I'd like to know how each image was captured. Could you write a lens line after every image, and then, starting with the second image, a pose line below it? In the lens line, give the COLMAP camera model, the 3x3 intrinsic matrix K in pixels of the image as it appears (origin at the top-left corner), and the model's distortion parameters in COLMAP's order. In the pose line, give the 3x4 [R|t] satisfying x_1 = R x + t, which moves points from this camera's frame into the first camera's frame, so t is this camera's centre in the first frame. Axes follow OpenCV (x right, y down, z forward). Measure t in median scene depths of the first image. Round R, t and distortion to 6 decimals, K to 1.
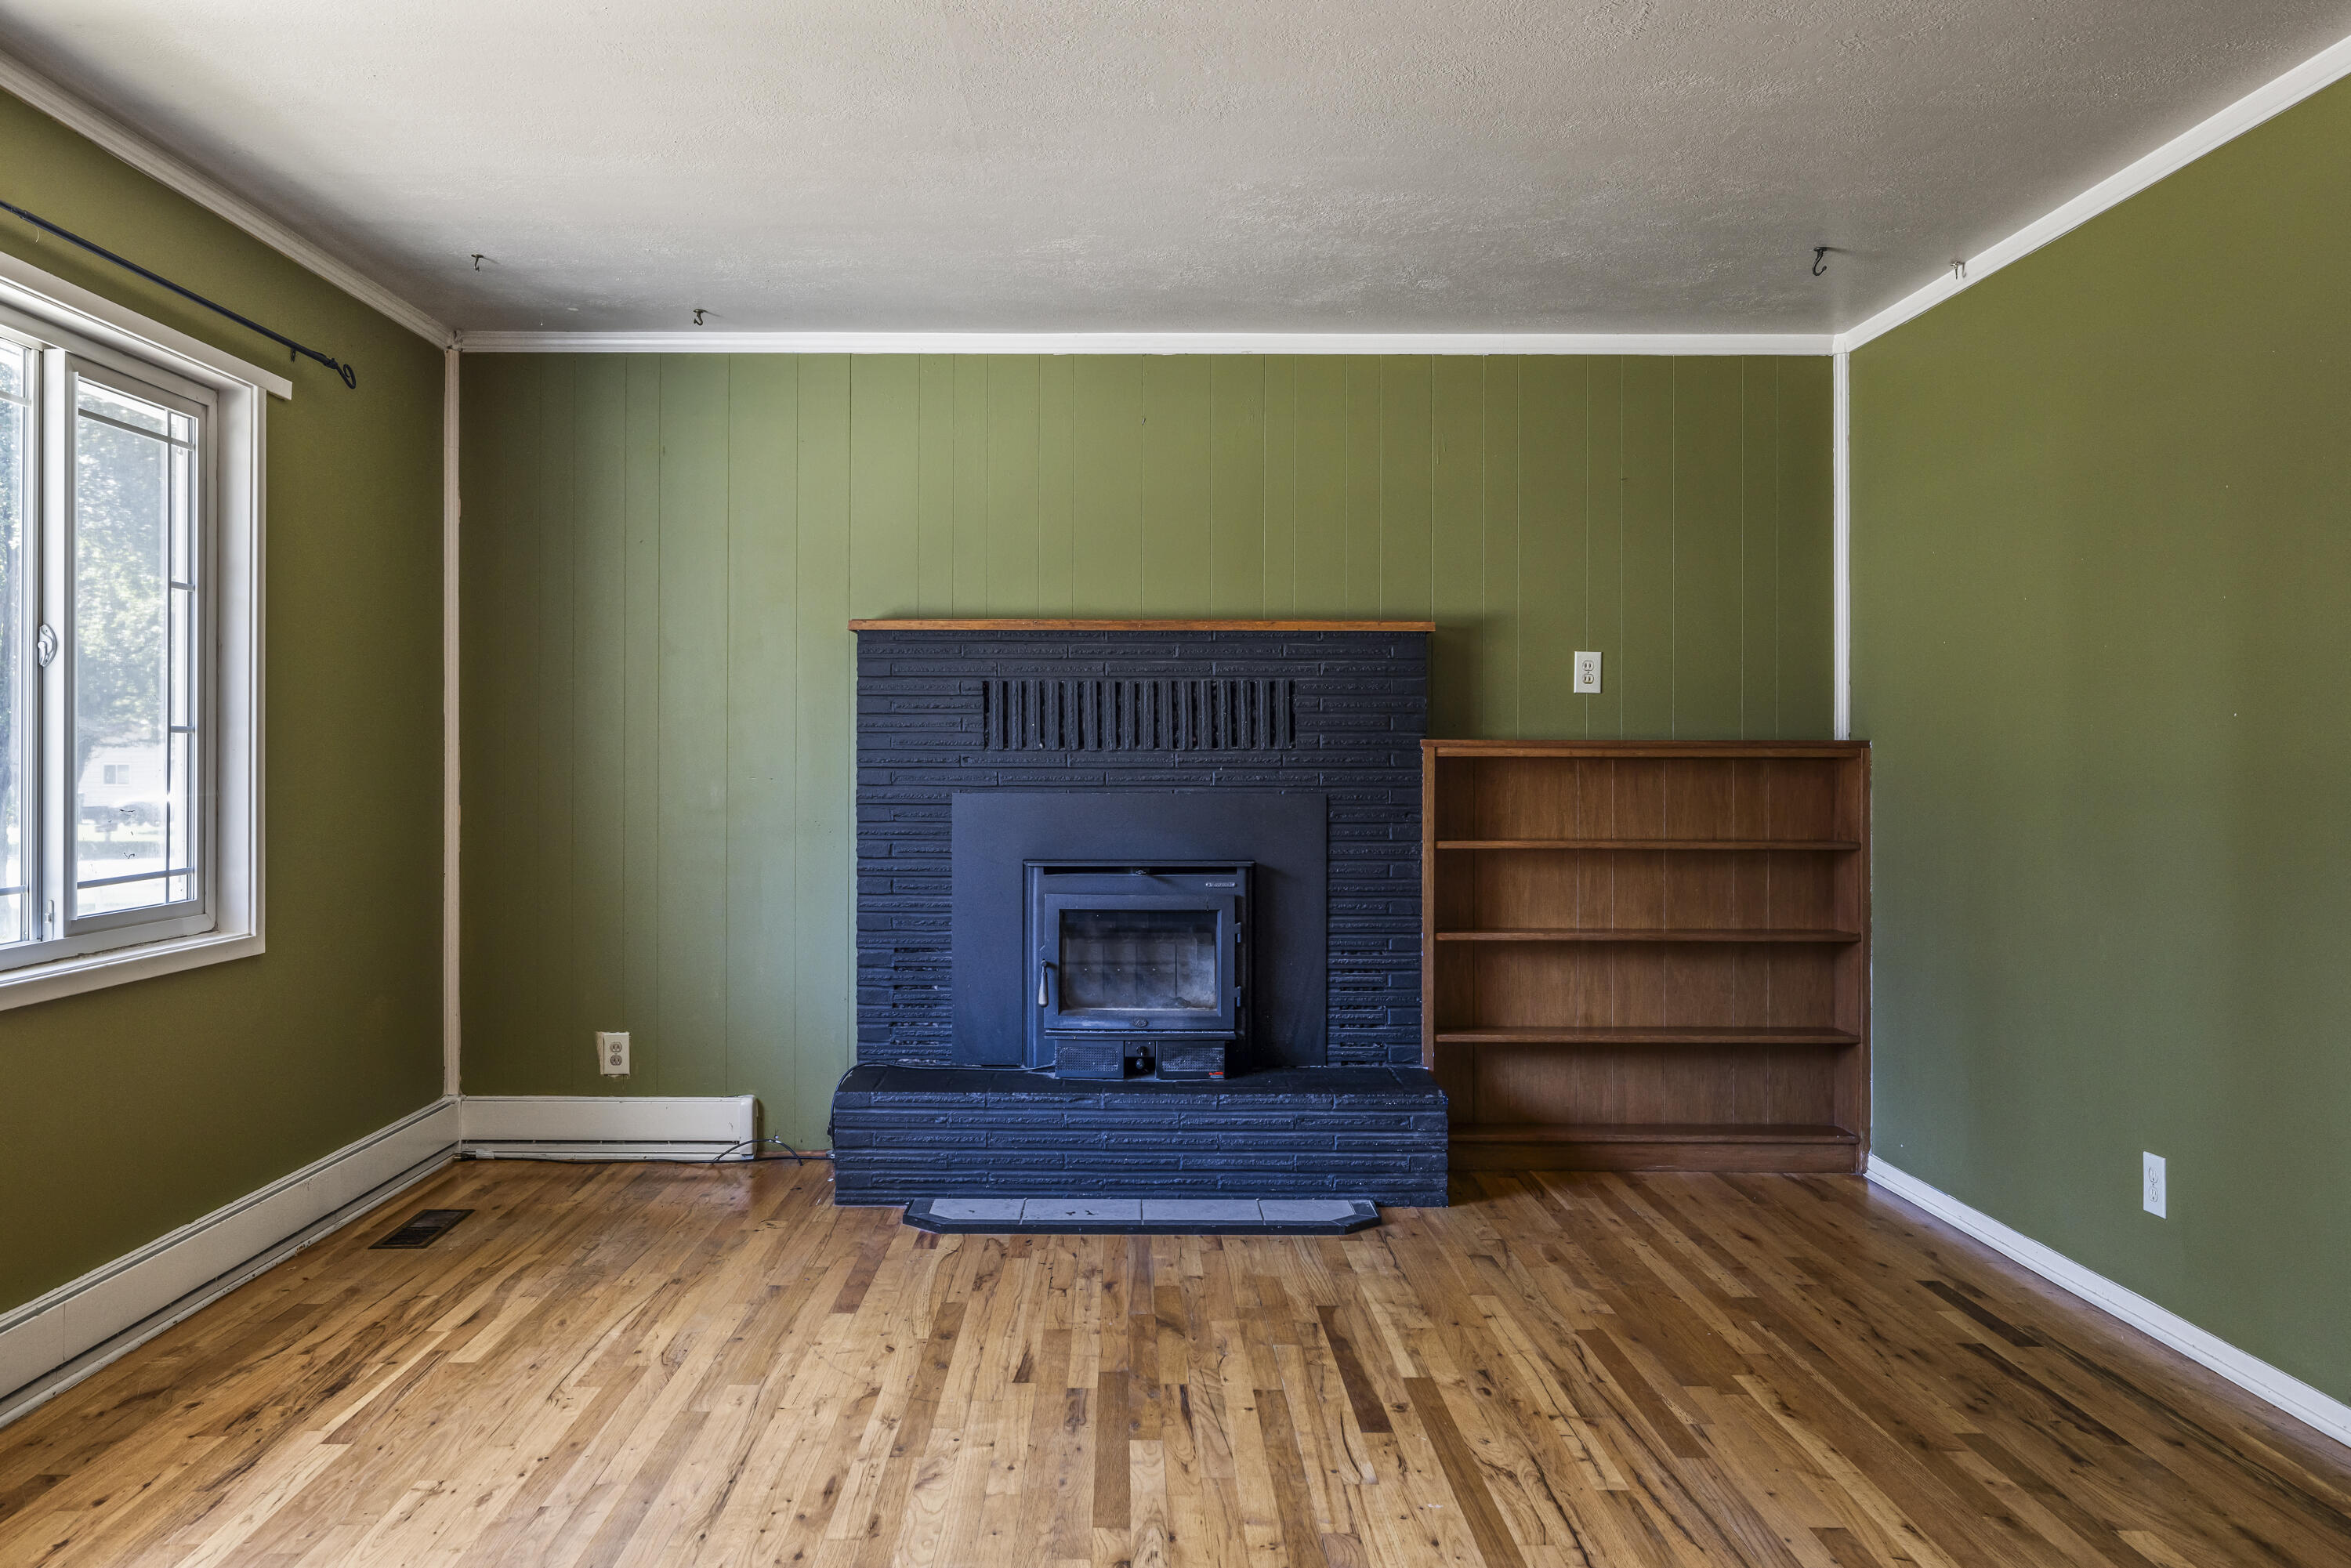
lens RADIAL K [[1886.5, 0, 1089.2], [0, 1886.5, 757.6], [0, 0, 1]] dist [-0.001310, 0.001273]
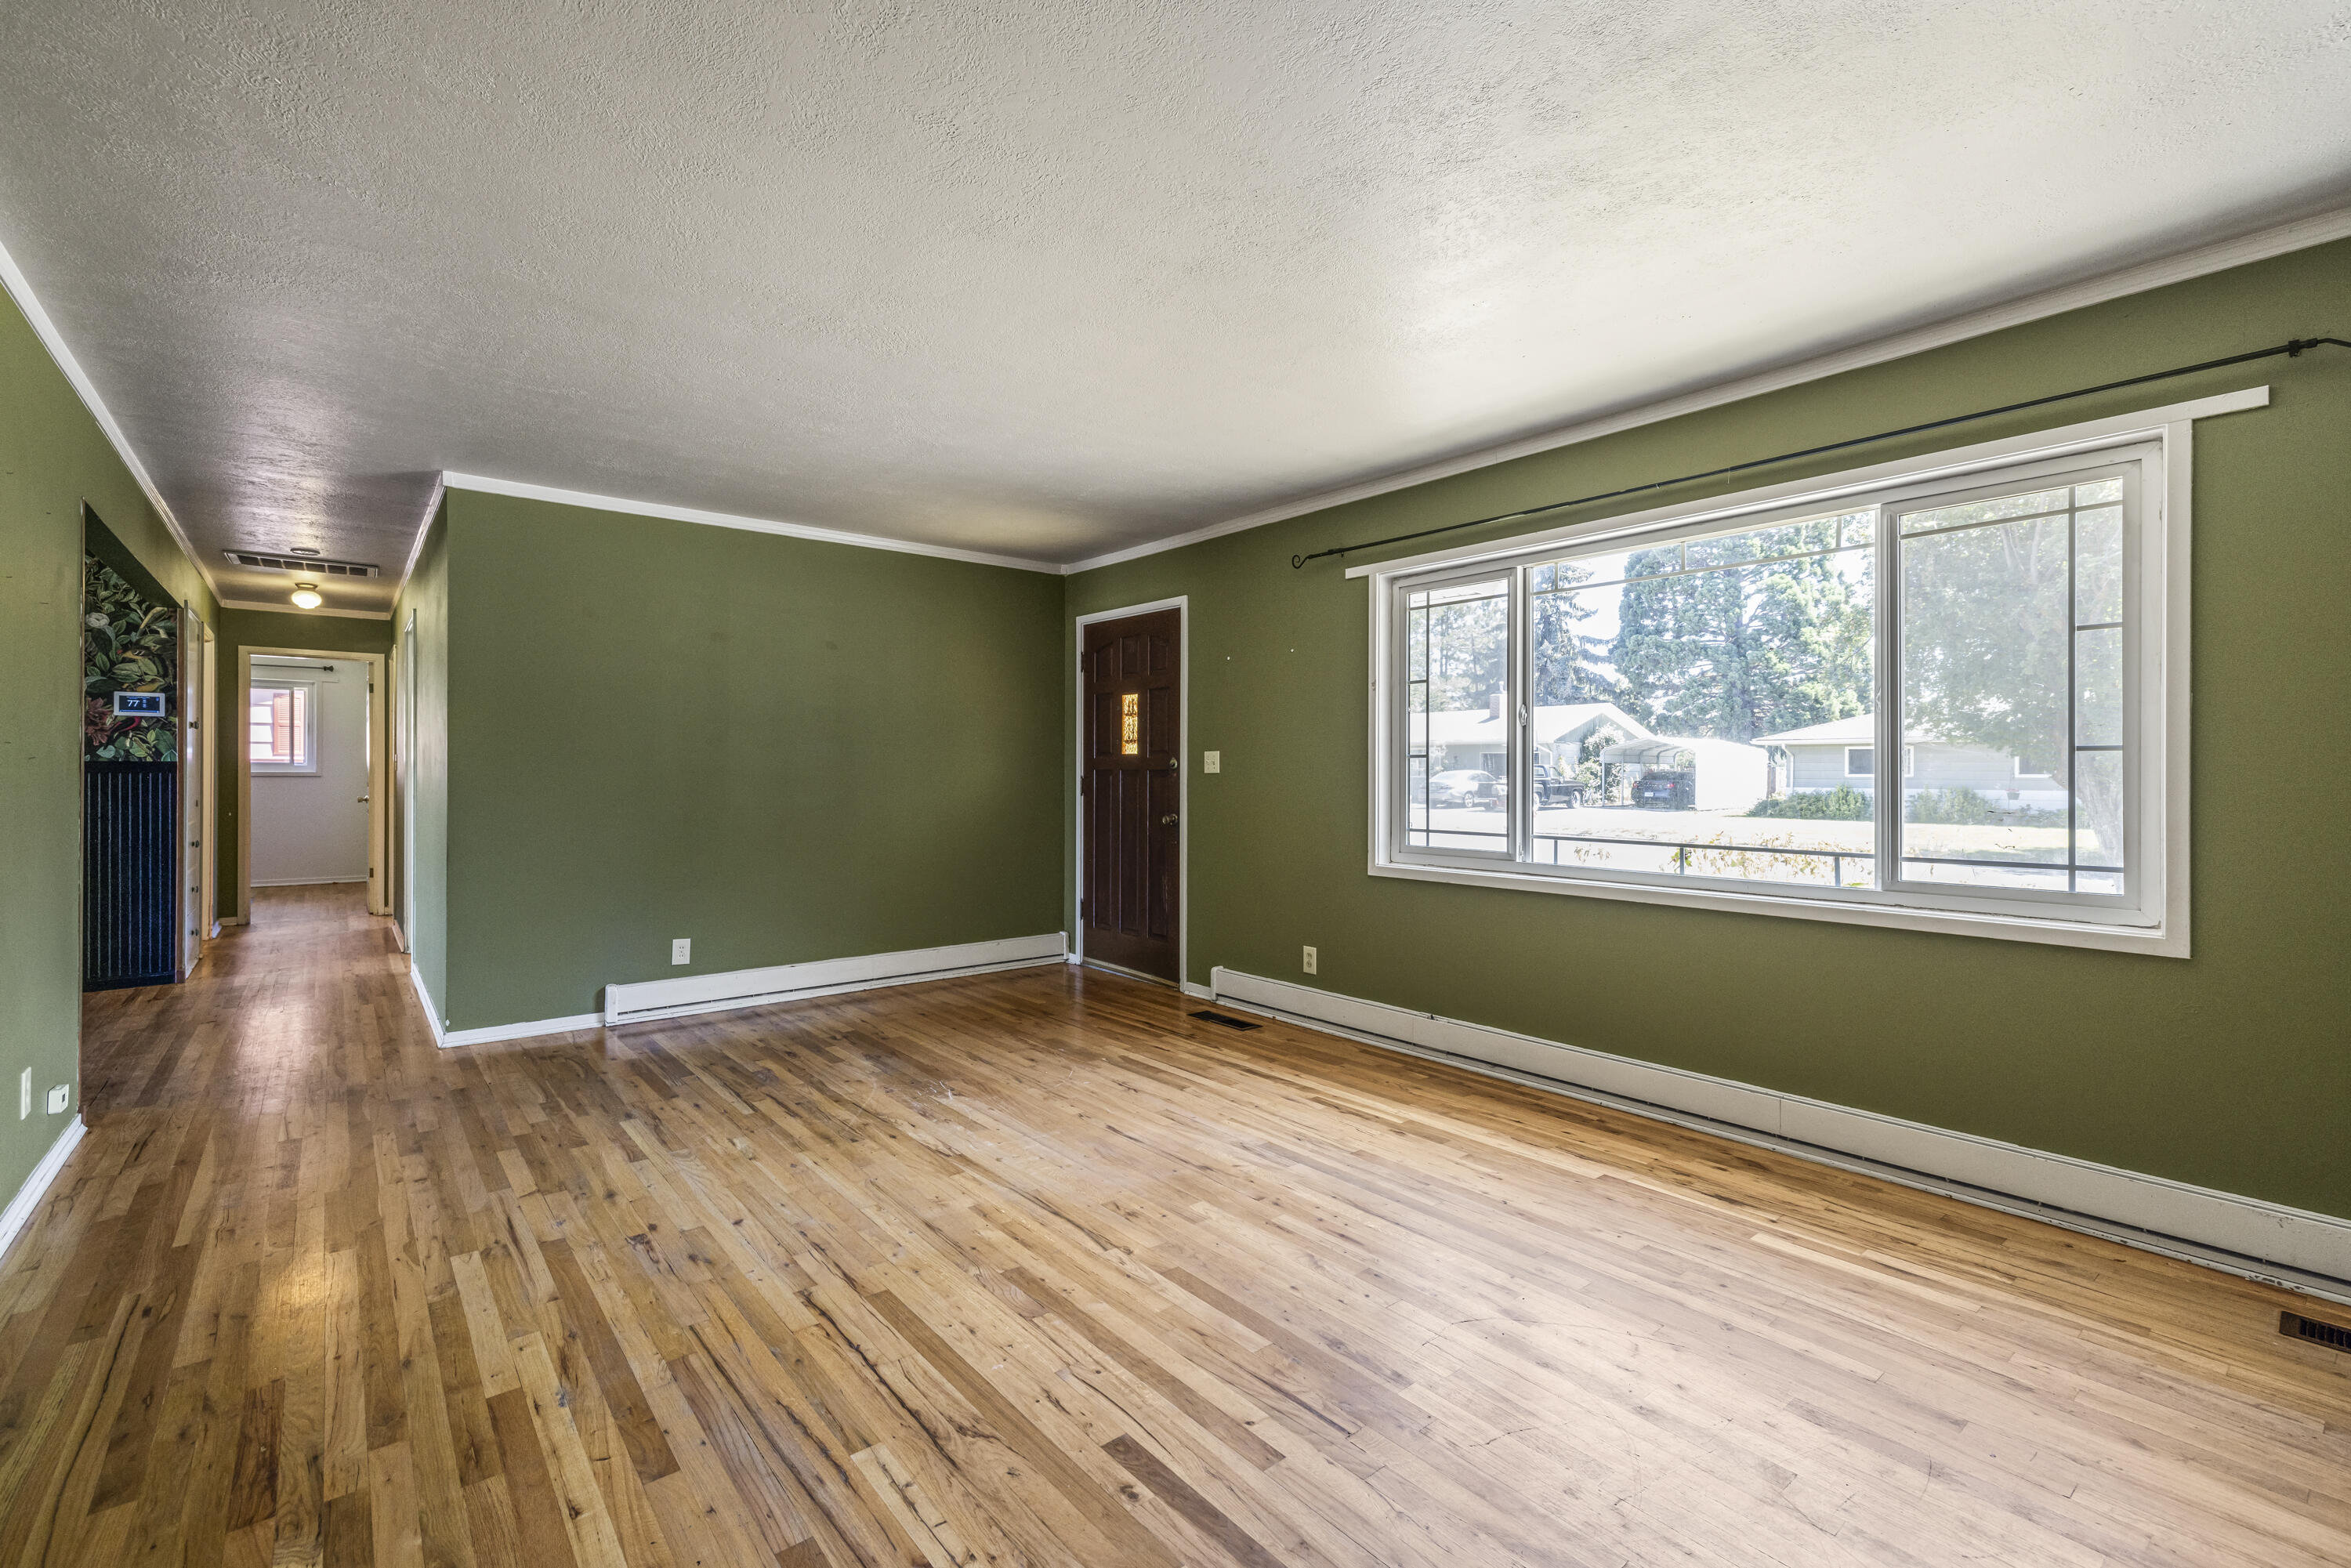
lens RADIAL K [[1009.0, 0, 1161.9], [0, 1009.0, 772.9], [0, 0, 1]] dist [0.002758, 0.000781]
pose [[-0.765035, -0.003904, -0.643976, 0.320446], [-0.002803, 0.999992, -0.002732, 0.004060], [0.643982, -0.000285, -0.765040, 0.953392]]
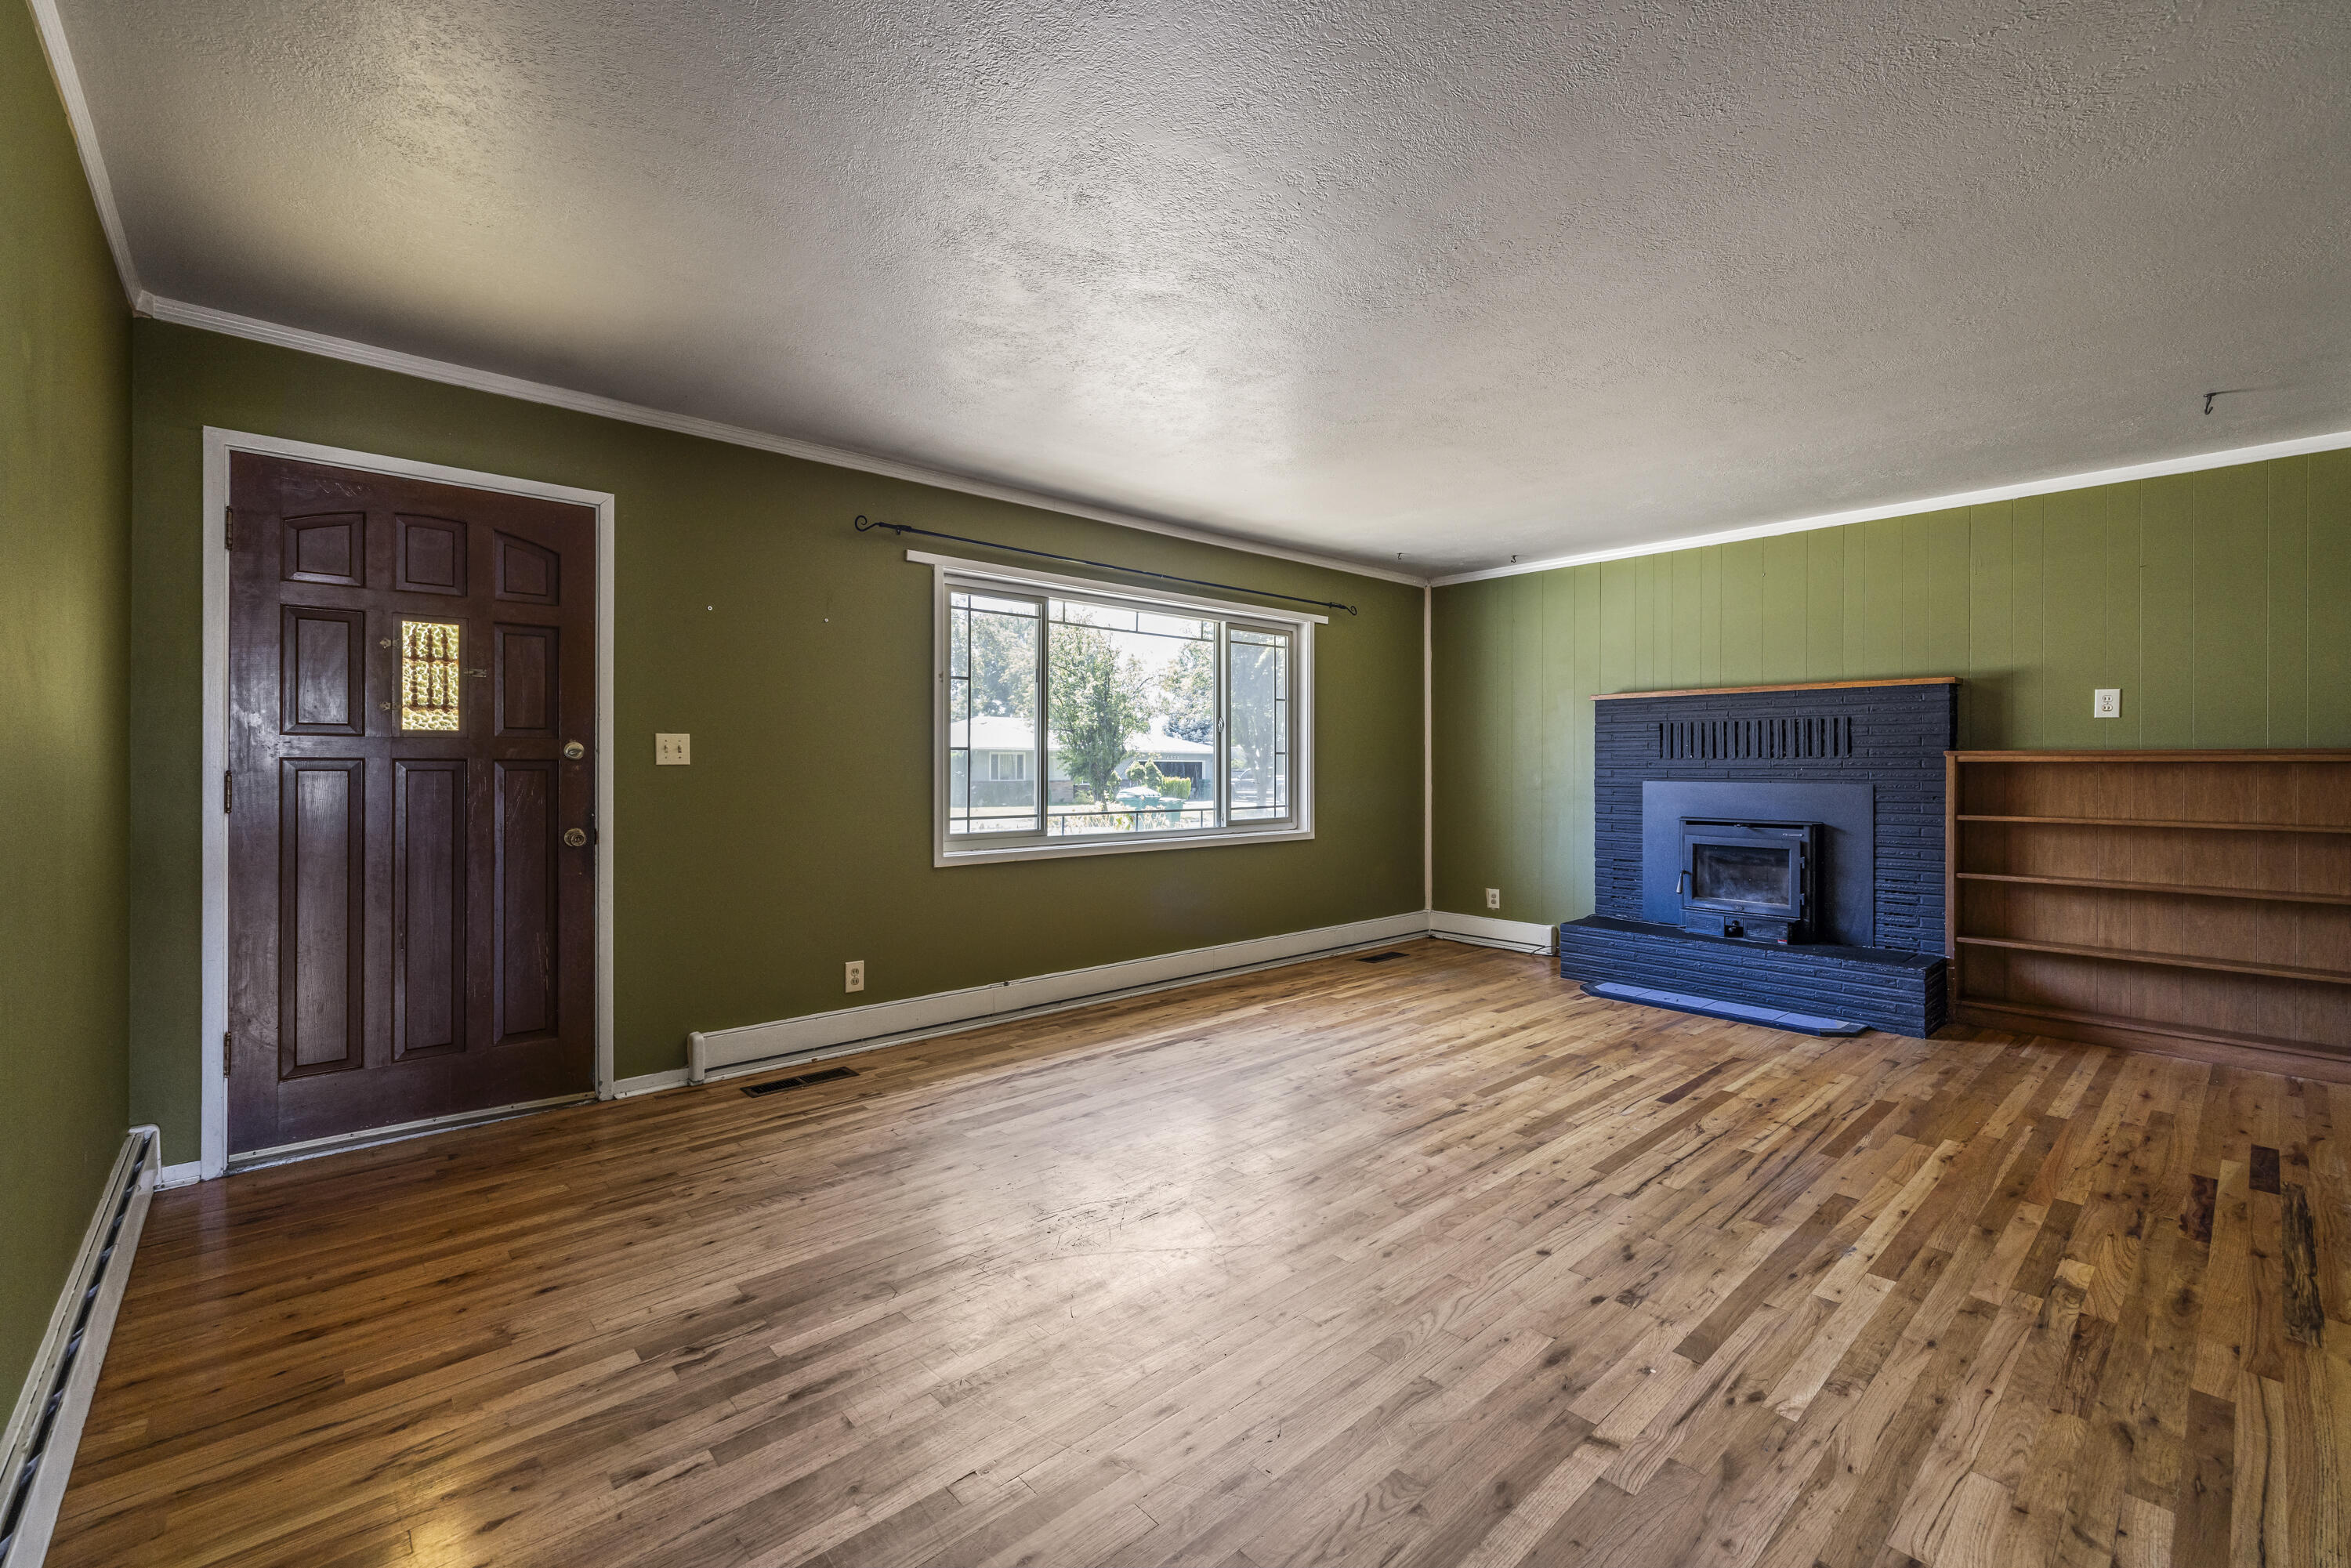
lens RADIAL K [[981.2, 0, 1158.5], [0, 981.2, 772.6], [0, 0, 1]] dist [0.004837, 0.000612]
pose [[0.669563, 0.005278, -0.742737, 0.377009], [0.000933, 0.999968, 0.007947, 0.001449], [0.742755, -0.006014, 0.669536, -0.057001]]
